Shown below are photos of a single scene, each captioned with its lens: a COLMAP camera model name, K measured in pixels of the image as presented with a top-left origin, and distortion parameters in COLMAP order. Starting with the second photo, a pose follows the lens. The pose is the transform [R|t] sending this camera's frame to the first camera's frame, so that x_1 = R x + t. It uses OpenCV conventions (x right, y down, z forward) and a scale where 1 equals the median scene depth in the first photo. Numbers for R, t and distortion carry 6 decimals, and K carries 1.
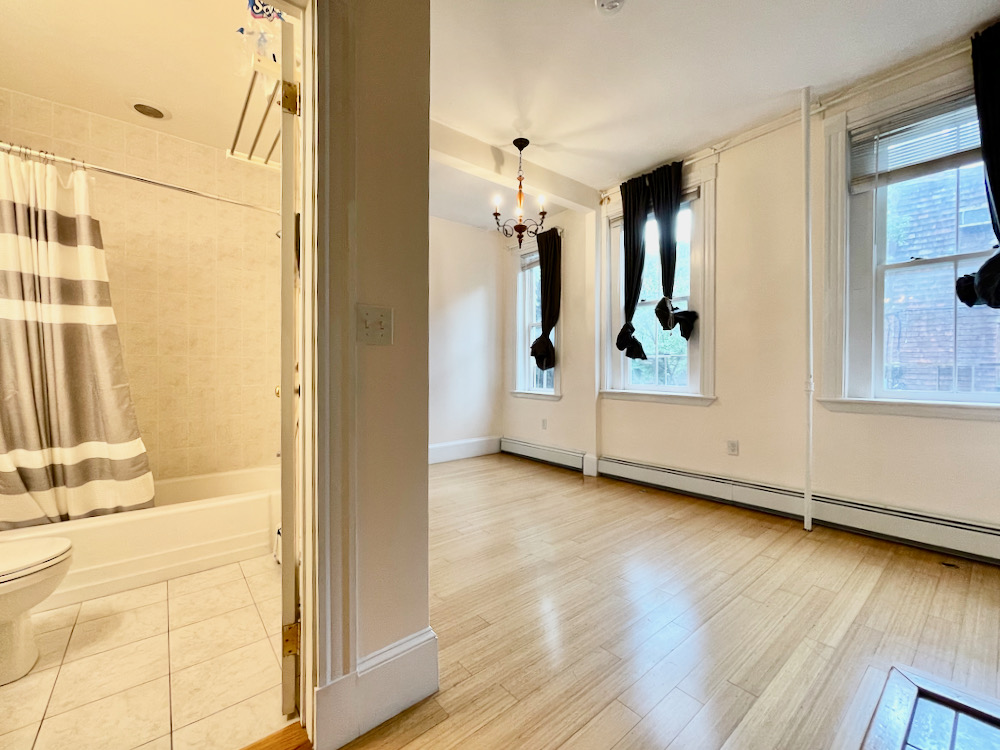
lens RADIAL K [[412.3, 0, 503.9], [0, 412.3, 371.8], [0, 0, 1]] dist [-0.001020, -0.000381]
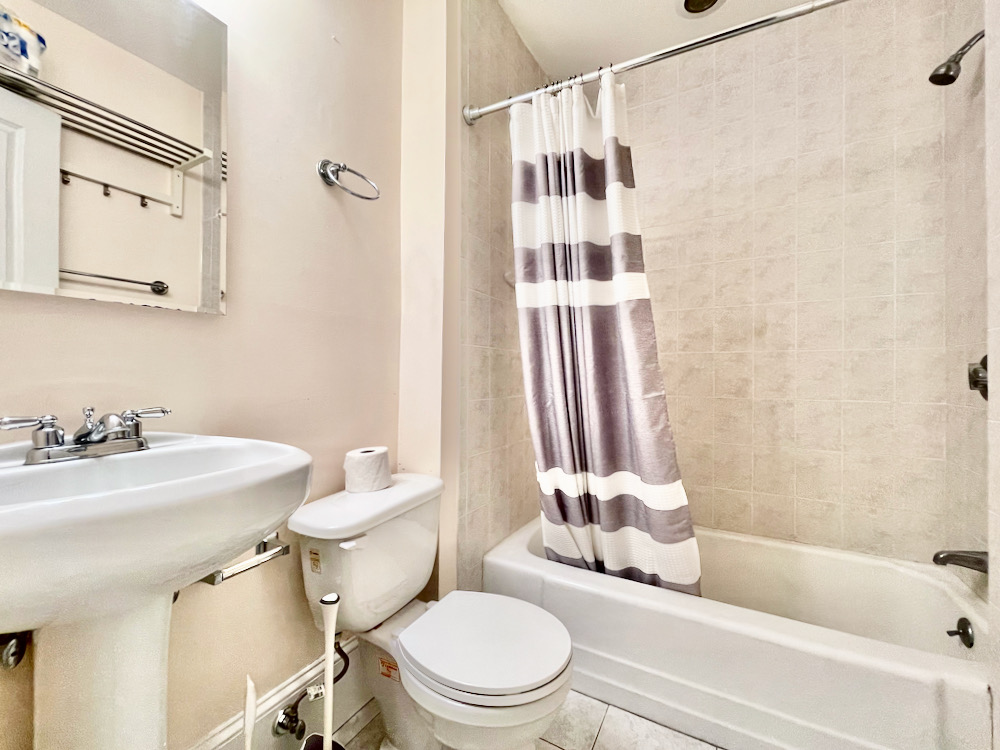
lens RADIAL K [[412.3, 0, 503.9], [0, 412.3, 371.8], [0, 0, 1]] dist [-0.001020, -0.000381]
pose [[0.363451, -0.007302, -0.931585, -0.392941], [-0.009243, 0.999892, -0.011444, 0.007731], [0.931568, 0.012770, 0.363344, 0.514142]]
